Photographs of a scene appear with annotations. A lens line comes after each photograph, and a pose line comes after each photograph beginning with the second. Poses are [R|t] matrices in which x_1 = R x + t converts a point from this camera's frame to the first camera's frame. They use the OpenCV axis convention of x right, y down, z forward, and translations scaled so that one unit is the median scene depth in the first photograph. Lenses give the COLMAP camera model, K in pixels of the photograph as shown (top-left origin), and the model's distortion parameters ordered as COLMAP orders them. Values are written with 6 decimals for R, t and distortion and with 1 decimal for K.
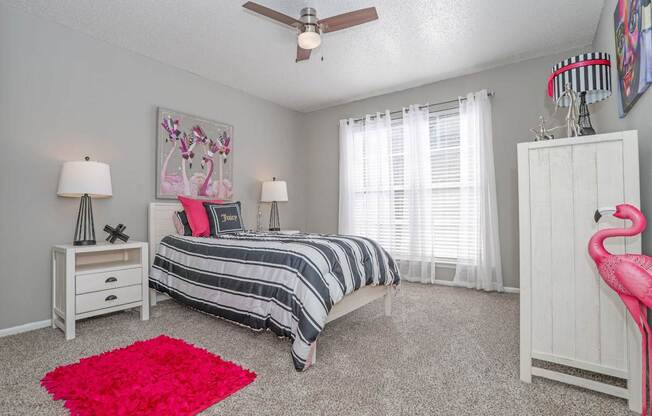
lens RADIAL K [[314.7, 0, 326.0], [0, 314.7, 208.0], [0, 0, 1]] dist [-0.065237, 0.026358]
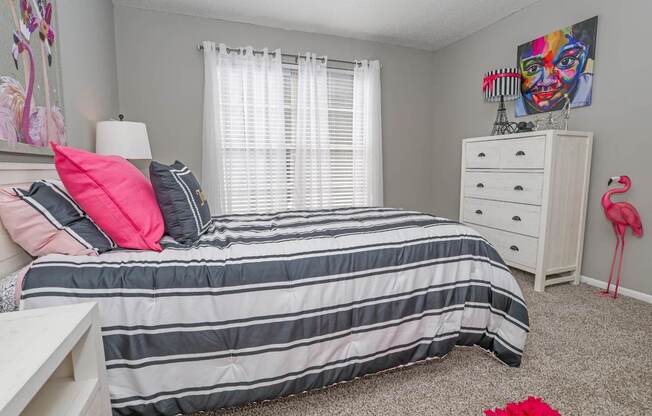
lens RADIAL K [[314.7, 0, 326.0], [0, 314.7, 208.0], [0, 0, 1]] dist [-0.065237, 0.026358]
pose [[0.548285, -0.104389, 0.829751, -0.506756], [-0.011292, 0.991164, 0.132157, -0.013130], [-0.836215, -0.081830, 0.542262, 0.483651]]
